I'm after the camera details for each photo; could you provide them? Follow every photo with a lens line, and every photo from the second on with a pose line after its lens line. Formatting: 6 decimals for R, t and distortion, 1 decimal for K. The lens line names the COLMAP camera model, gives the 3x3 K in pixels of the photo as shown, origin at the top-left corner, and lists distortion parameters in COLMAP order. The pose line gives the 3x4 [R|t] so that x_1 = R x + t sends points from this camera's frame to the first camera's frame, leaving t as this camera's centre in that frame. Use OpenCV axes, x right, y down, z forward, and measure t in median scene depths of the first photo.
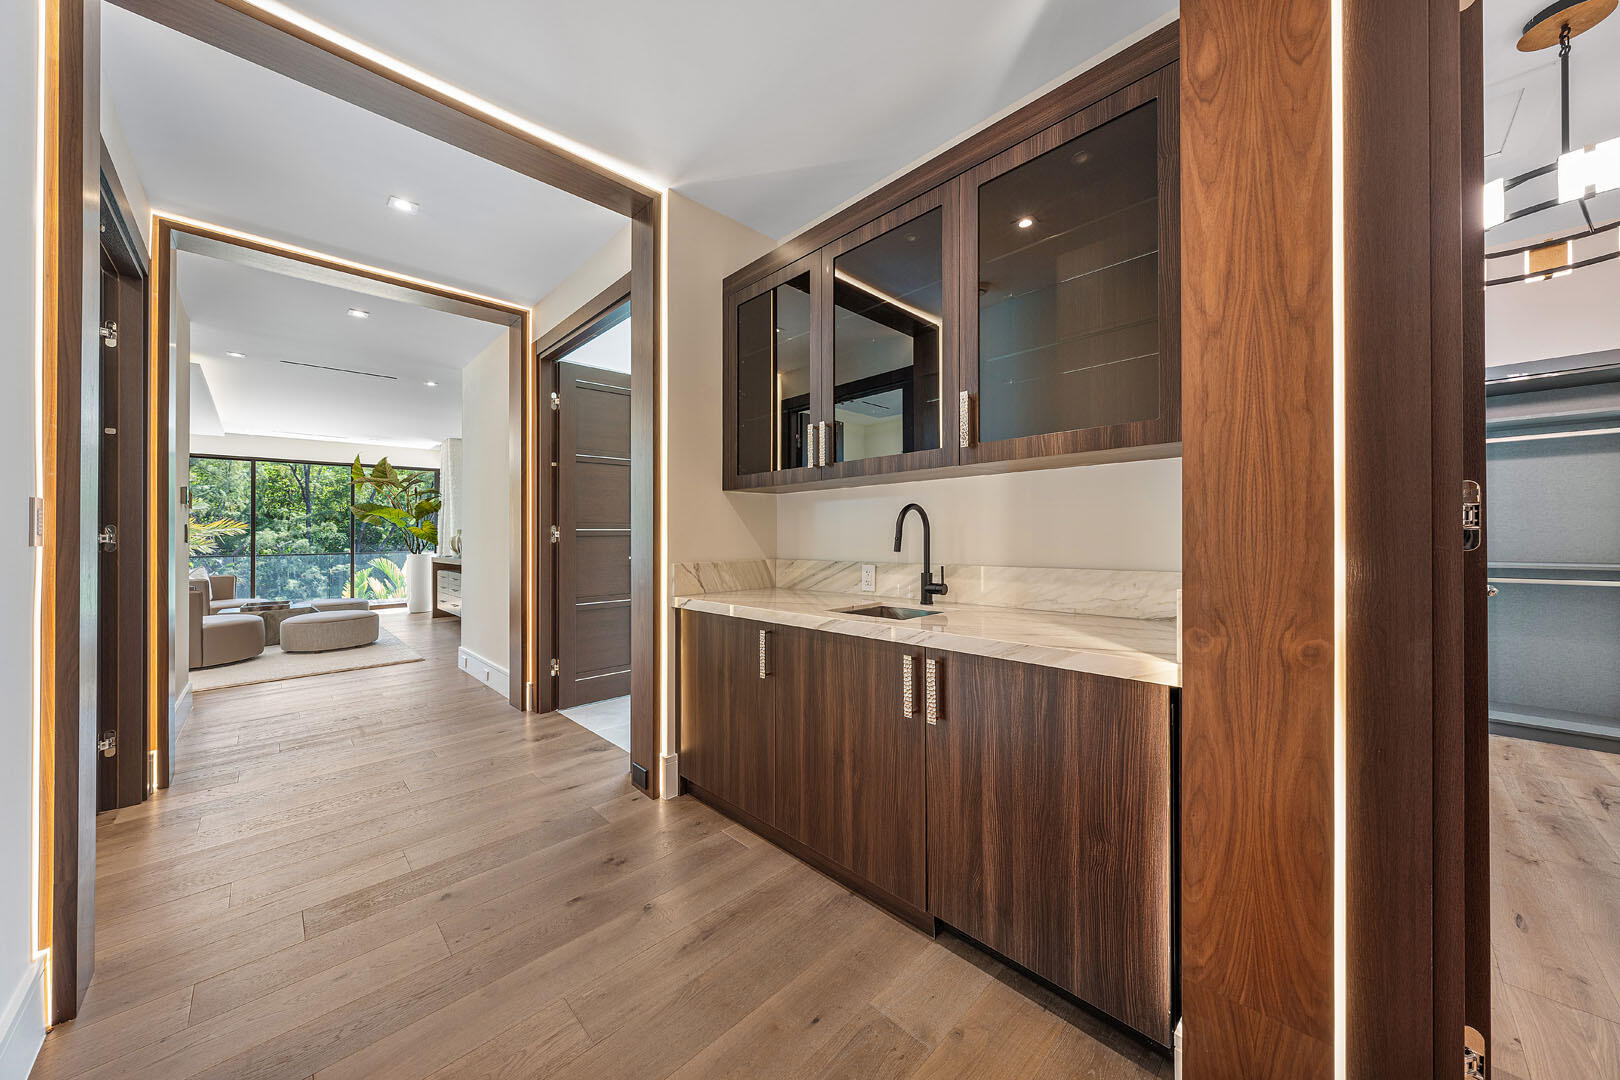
lens RADIAL K [[556.9, 0, 805.9], [0, 556.9, 534.3], [0, 0, 1]] dist [-0.000327, -0.000133]
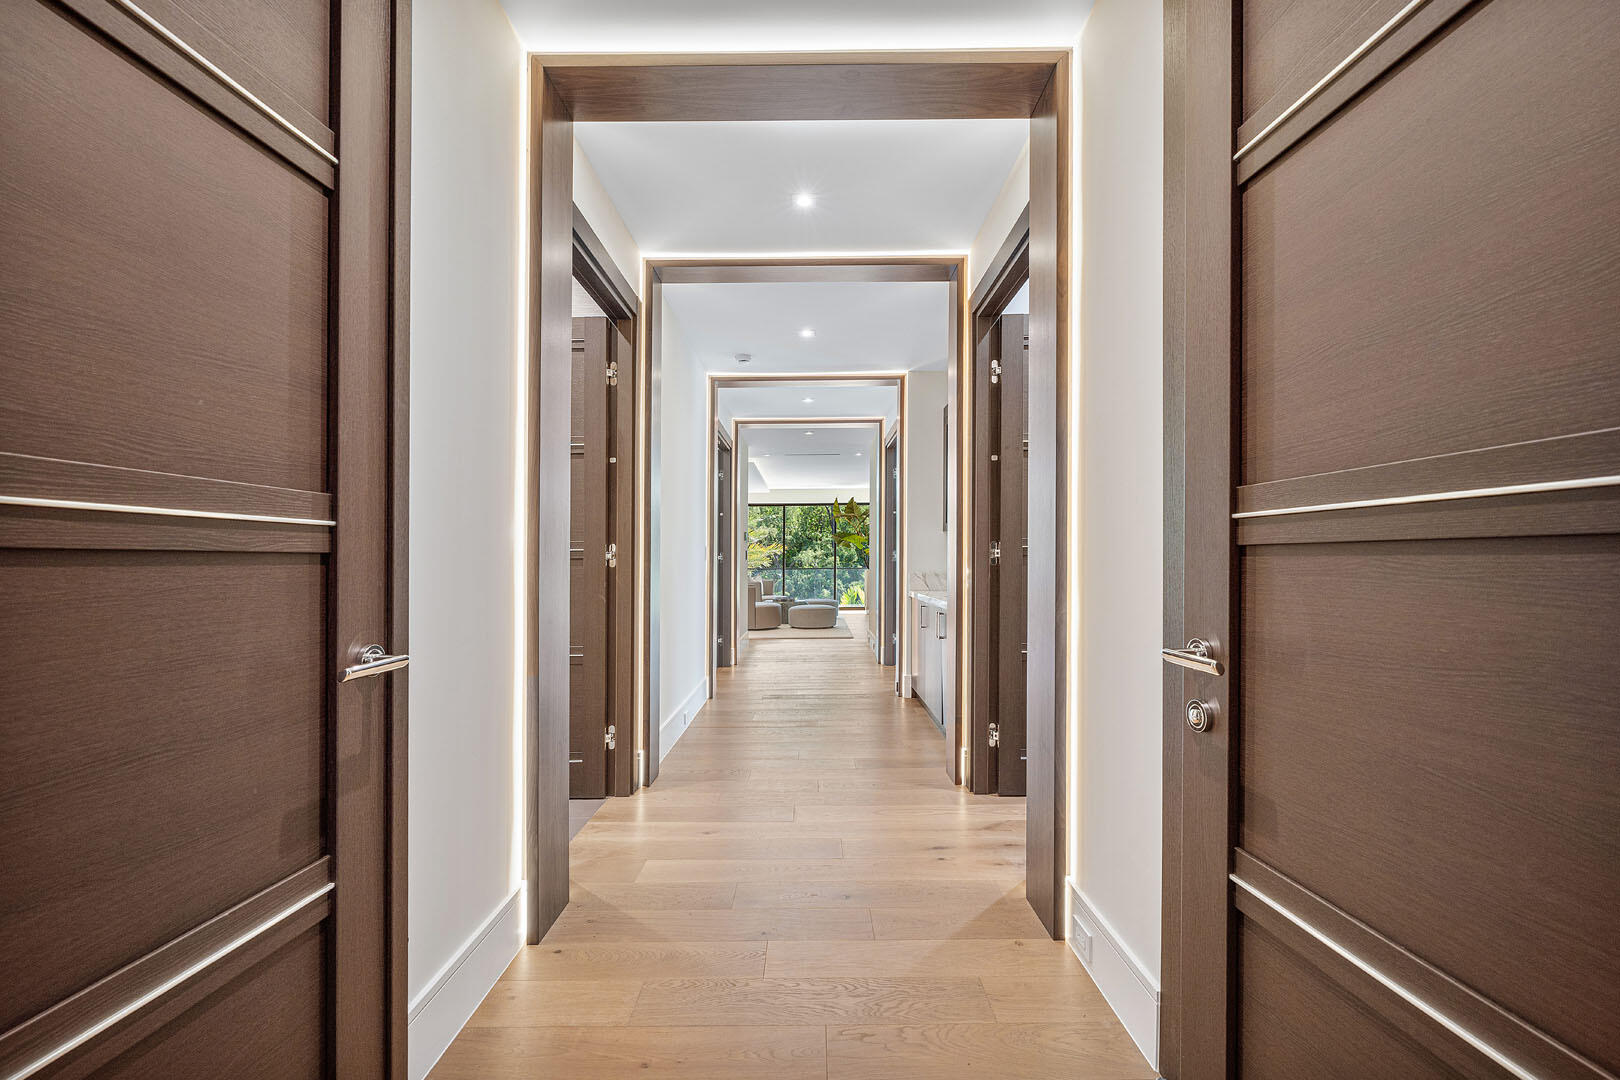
lens RADIAL K [[660.9, 0, 808.9], [0, 660.9, 554.9], [0, 0, 1]] dist [-0.000003, -0.000003]
pose [[0.715153, 0.004163, -0.698955, 0.491864], [-0.003131, 0.999991, 0.002753, -0.005462], [0.698960, 0.000220, 0.715160, -0.376459]]
